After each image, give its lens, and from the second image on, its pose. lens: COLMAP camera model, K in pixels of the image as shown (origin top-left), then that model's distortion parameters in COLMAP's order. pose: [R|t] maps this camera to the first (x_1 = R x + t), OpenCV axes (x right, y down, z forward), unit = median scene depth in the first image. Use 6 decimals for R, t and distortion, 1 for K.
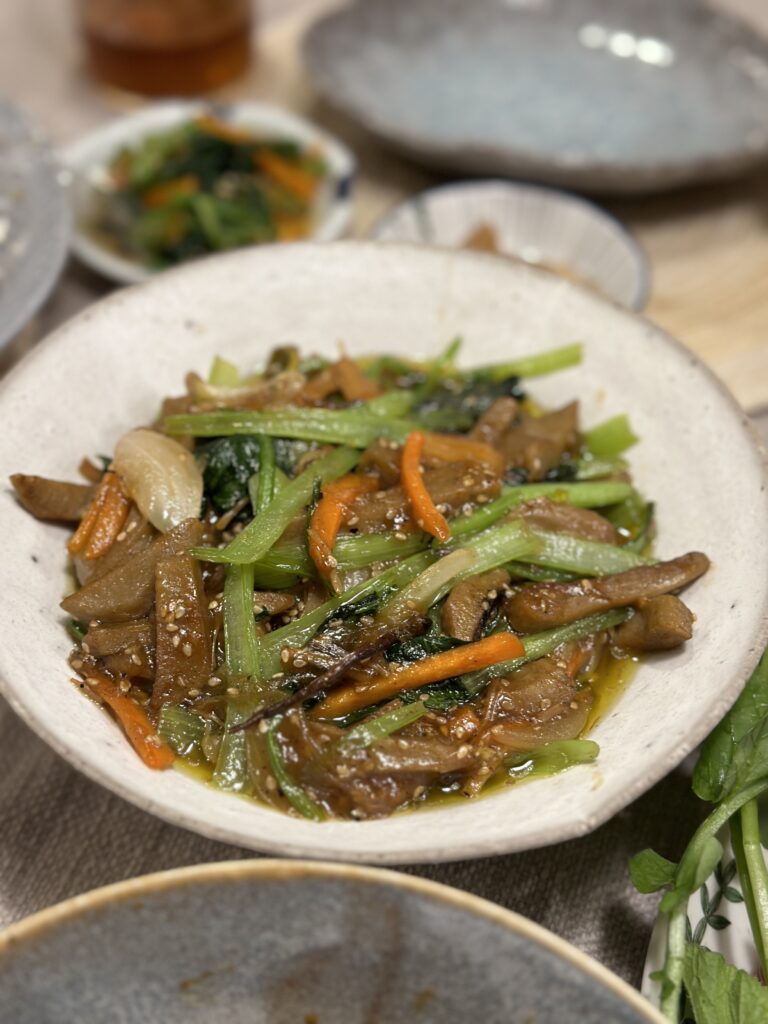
lens RADIAL K [[1456.7, 0, 383.6], [0, 1456.7, 511.6], [0, 0, 1]] dist [0.036505, 0.000000]
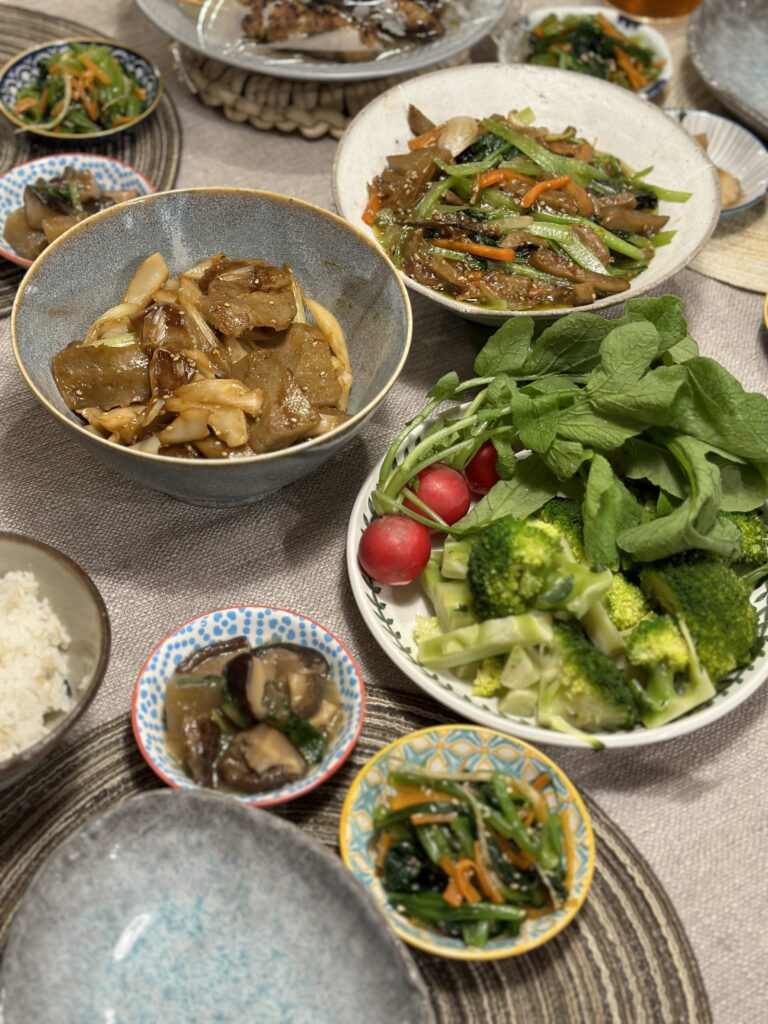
lens RADIAL K [[1456.7, 0, 383.4], [0, 1456.7, 511.6], [0, 0, 1]] dist [0.036505, 0.000000]
pose [[0.708778, 0.557516, -0.432213, 1.043463], [-0.529781, 0.825244, 0.195714, 0.074823], [0.465796, 0.090261, 0.880277, -0.938056]]
